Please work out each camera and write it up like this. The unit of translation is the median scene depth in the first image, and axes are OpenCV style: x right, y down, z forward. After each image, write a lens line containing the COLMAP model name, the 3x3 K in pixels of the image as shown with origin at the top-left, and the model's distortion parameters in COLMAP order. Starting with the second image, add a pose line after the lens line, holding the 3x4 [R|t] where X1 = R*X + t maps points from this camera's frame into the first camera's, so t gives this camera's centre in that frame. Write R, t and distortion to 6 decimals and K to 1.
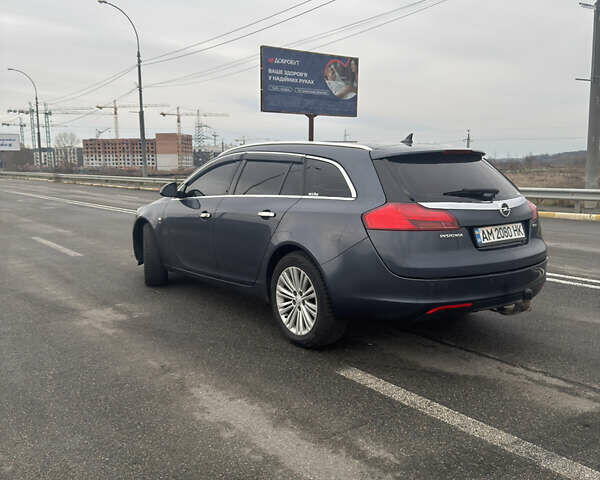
lens RADIAL K [[567.9, 0, 300.0], [0, 567.9, 240.0], [0, 0, 1]] dist [0.121526, -0.219895]
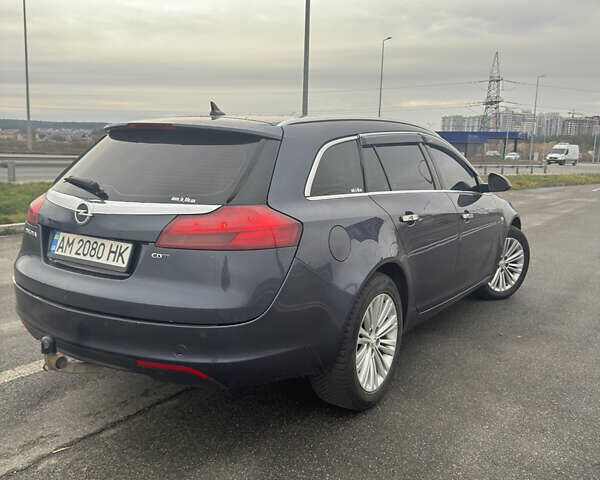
lens RADIAL K [[567.9, 0, 300.0], [0, 567.9, 240.0], [0, 0, 1]] dist [0.121526, -0.219895]
pose [[0.333556, 0.169696, -0.927332, 0.109126], [-0.155844, 0.980057, 0.123289, -0.014760], [0.929760, 0.103395, 0.353350, 0.104532]]
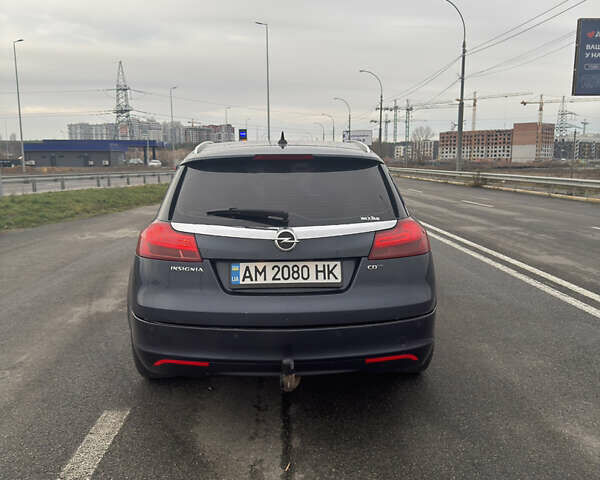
lens RADIAL K [[567.9, 0, 300.0], [0, 567.9, 240.0], [0, 0, 1]] dist [0.121526, -0.219895]
pose [[0.815180, 0.084511, -0.573010, 0.080161], [-0.076404, 0.996343, 0.038252, -0.008471], [0.574147, 0.012598, 0.818655, 0.046077]]
